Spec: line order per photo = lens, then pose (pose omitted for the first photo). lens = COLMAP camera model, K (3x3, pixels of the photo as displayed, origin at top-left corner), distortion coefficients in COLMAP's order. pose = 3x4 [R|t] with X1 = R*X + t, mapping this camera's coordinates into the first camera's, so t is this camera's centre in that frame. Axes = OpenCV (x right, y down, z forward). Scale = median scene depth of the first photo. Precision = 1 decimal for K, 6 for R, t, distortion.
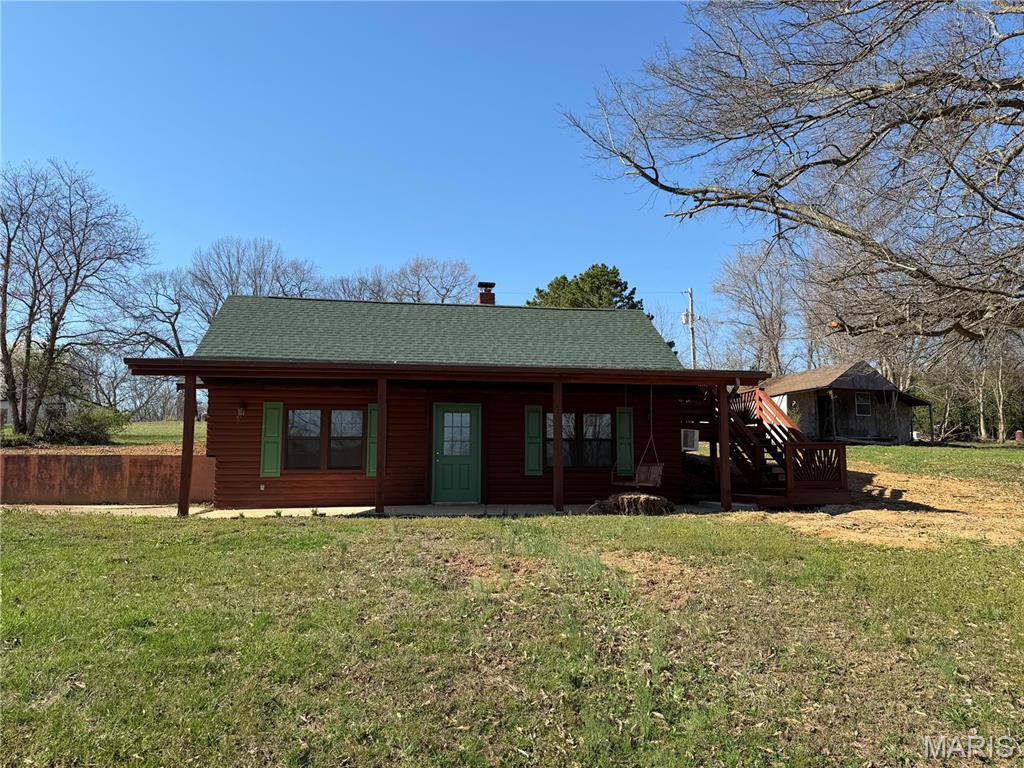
lens RADIAL K [[698.1, 0, 512.0], [0, 698.1, 384.0], [0, 0, 1]] dist [0.048160, -0.091880]
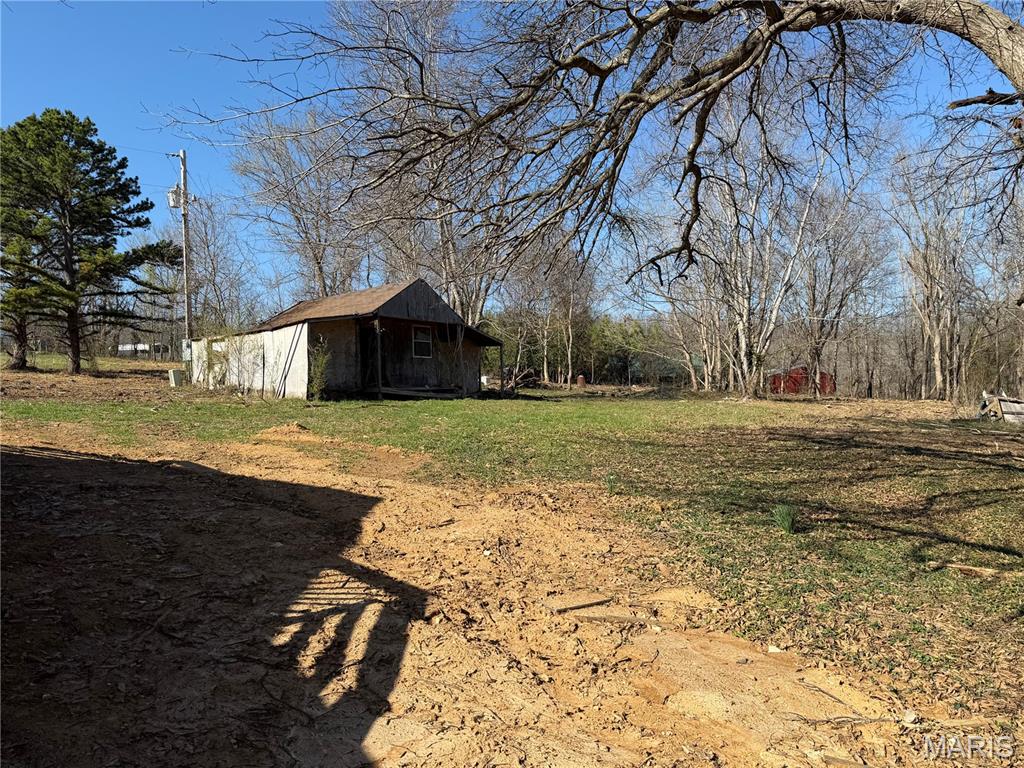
lens RADIAL K [[698.1, 0, 512.0], [0, 698.1, 384.0], [0, 0, 1]] dist [0.048160, -0.091880]
pose [[0.849903, -0.003442, 0.526927, 0.304536], [-0.042967, 0.996196, 0.075810, 0.020552], [-0.525184, -0.087072, 0.846523, 0.516047]]
